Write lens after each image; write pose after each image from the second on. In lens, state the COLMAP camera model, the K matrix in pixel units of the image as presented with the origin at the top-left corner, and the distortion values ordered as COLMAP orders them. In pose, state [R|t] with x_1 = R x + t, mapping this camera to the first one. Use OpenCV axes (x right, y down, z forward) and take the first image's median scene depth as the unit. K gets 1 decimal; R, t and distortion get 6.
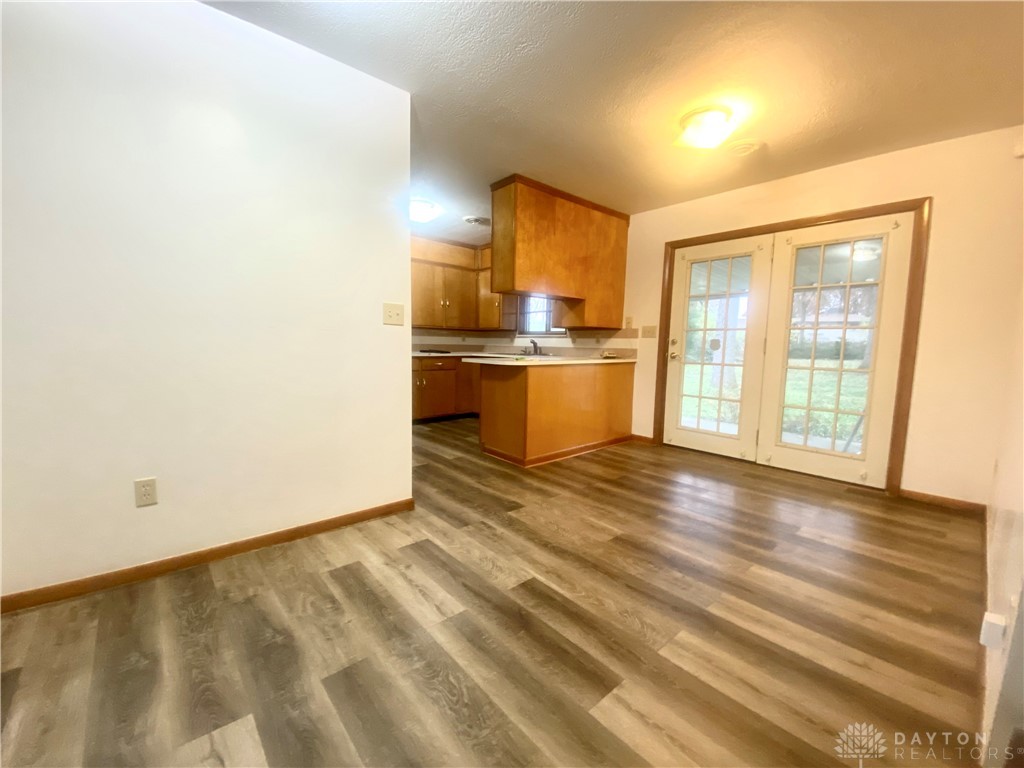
lens RADIAL K [[412.4, 0, 512.0], [0, 412.4, 384.0], [0, 0, 1]] dist [0.123509, -0.000057]
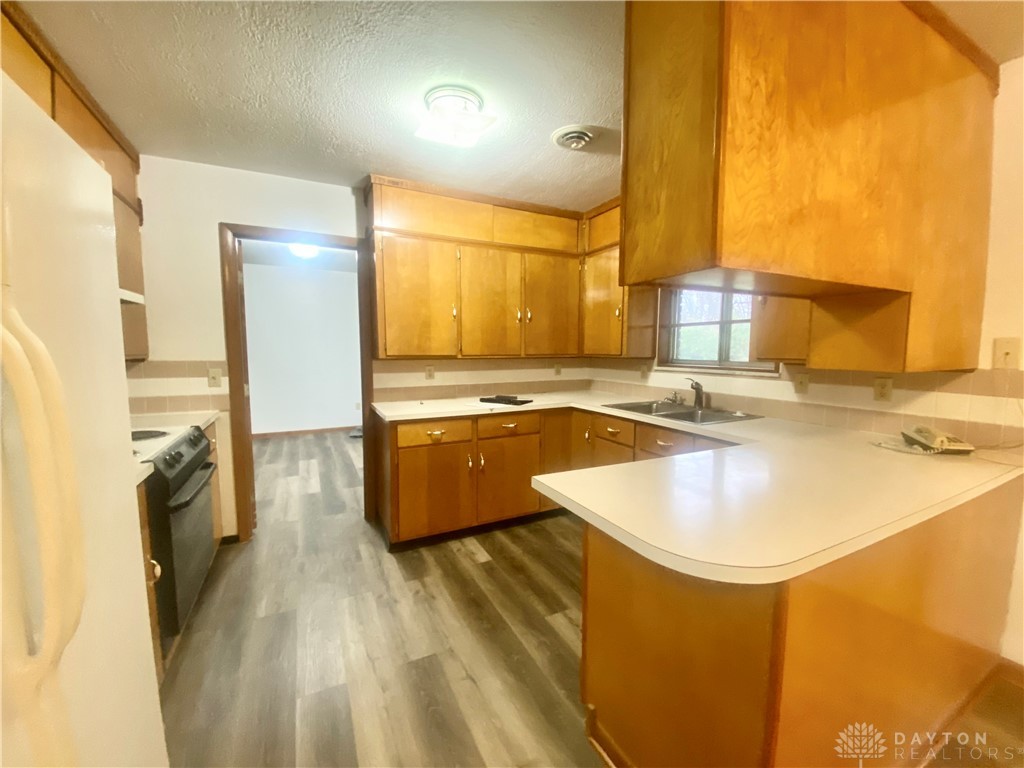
lens RADIAL K [[411.7, 0, 508.2], [0, 411.7, 385.5], [0, 0, 1]] dist [-0.000989, -0.000182]
pose [[0.966369, 0.004359, -0.257123, -0.040002], [-0.006924, 0.999935, -0.009069, -0.101173], [0.257067, 0.010544, 0.966336, 0.494035]]
